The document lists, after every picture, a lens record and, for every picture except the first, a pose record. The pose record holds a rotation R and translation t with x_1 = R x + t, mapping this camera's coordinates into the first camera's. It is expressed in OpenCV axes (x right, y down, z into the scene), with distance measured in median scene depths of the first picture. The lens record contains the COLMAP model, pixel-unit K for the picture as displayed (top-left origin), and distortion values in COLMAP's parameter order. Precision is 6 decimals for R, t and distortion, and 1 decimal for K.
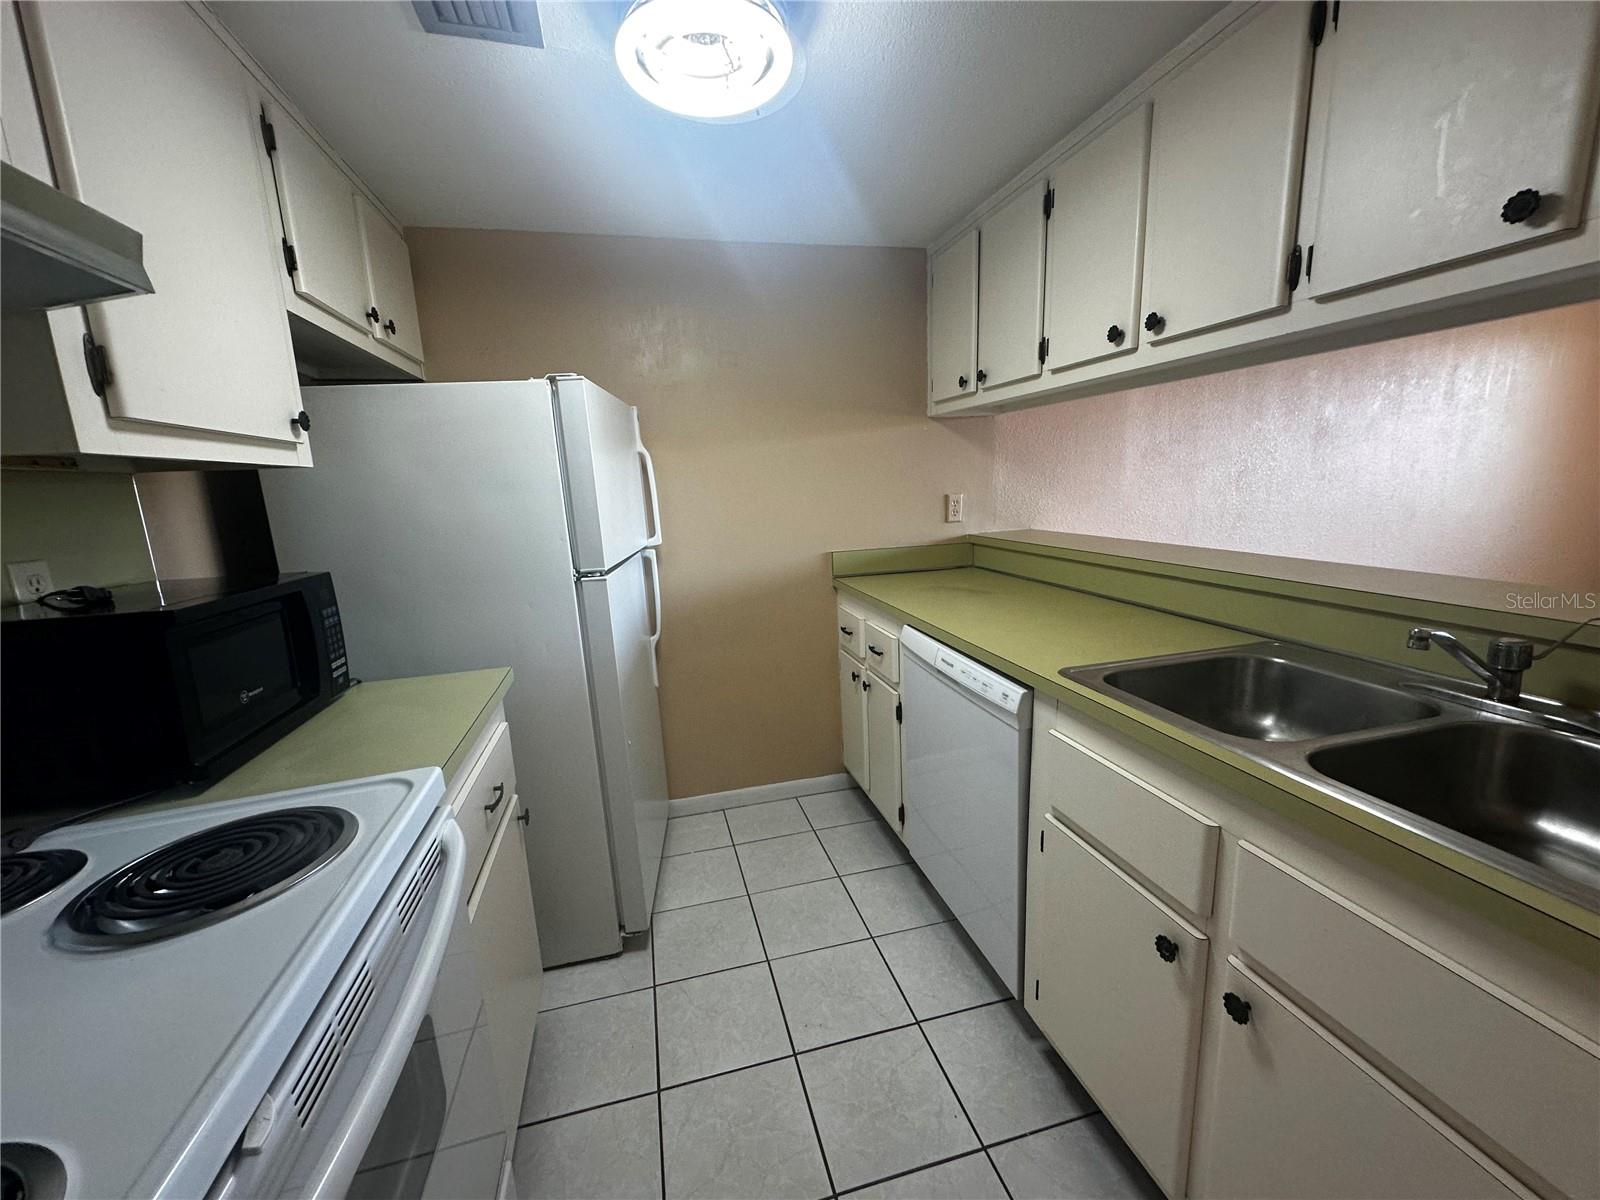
lens RADIAL K [[640.2, 0, 807.6], [0, 640.2, 593.1], [0, 0, 1]] dist [-0.003134, 0.001263]
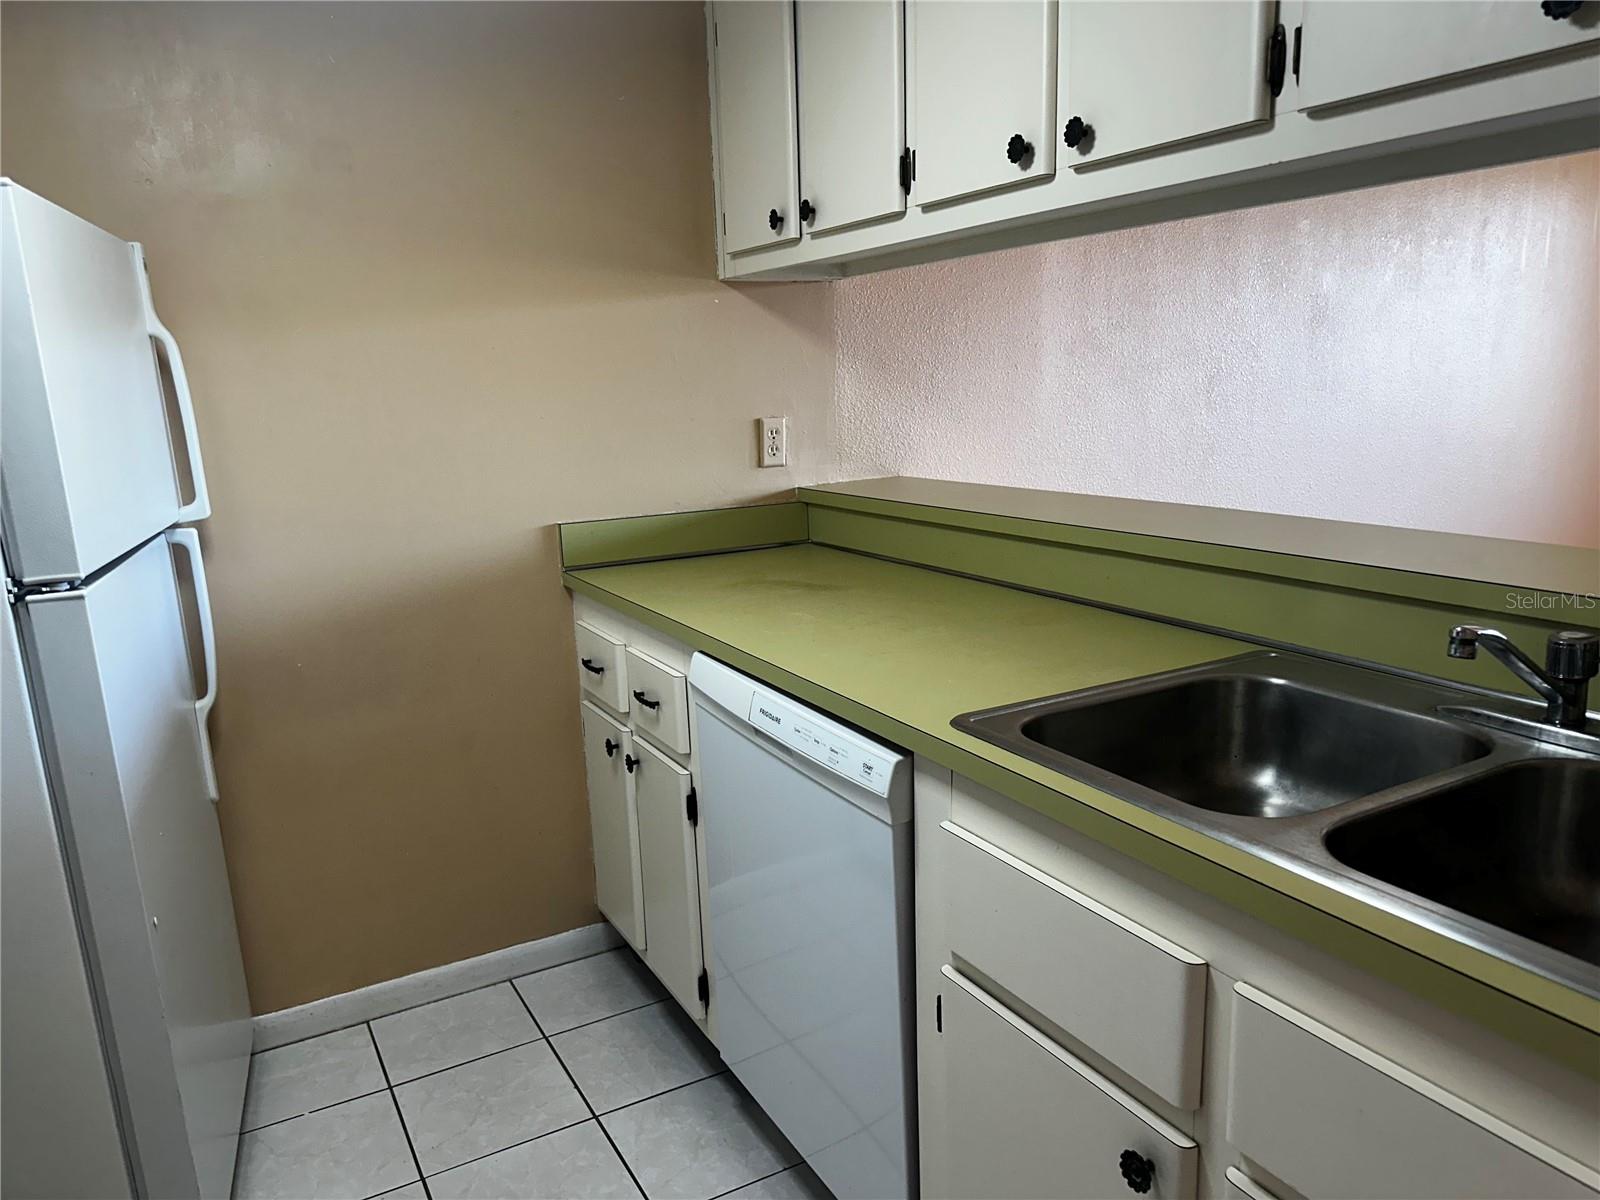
lens RADIAL K [[1126.7, 0, 817.4], [0, 1126.7, 598.7], [0, 0, 1]] dist [0.047552, -0.059468]
pose [[0.966592, -0.046184, 0.252124, 0.010057], [0.043775, 0.998926, 0.015159, -0.008428], [-0.252554, -0.003616, 0.967576, 0.015901]]
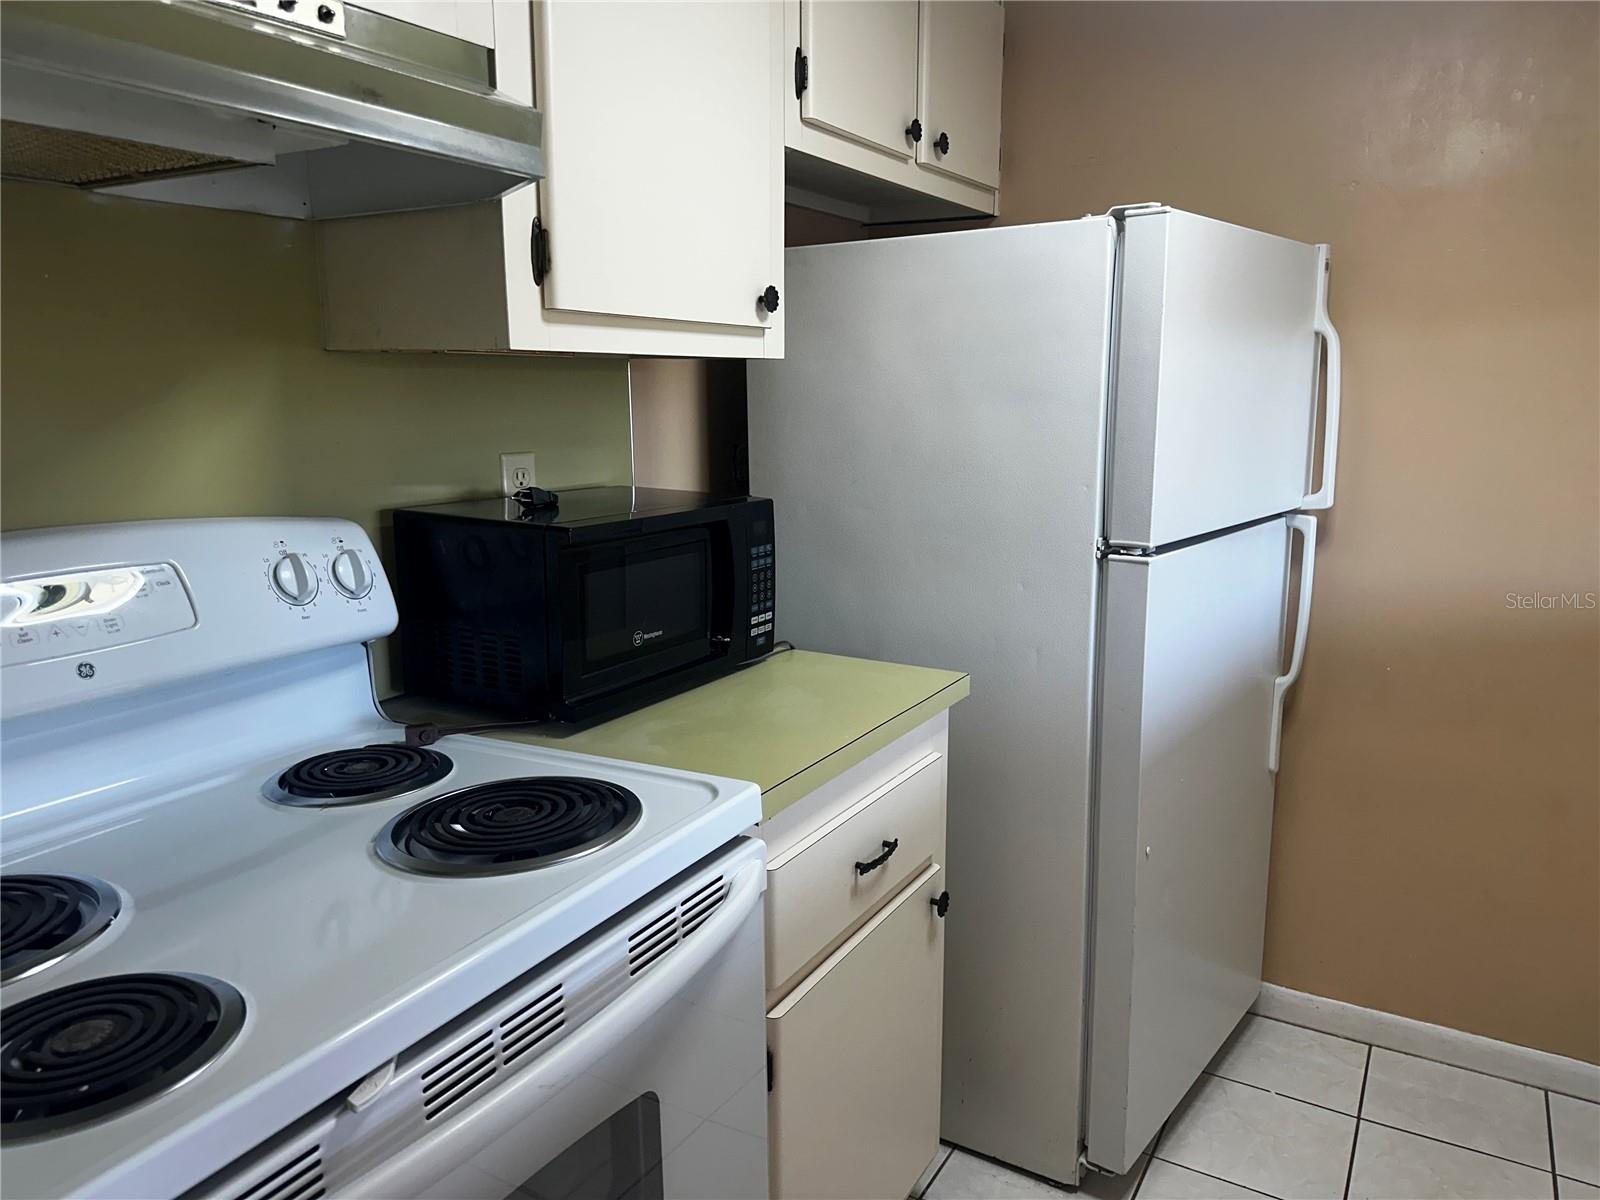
lens RADIAL K [[1126.7, 0, 794.5], [0, 1126.7, 604.4], [0, 0, 1]] dist [0.047552, -0.059468]
pose [[0.710739, 0.179426, -0.680189, 0.176930], [-0.153919, 0.983160, 0.098515, -0.039613], [0.686411, 0.034675, 0.726387, 0.046889]]
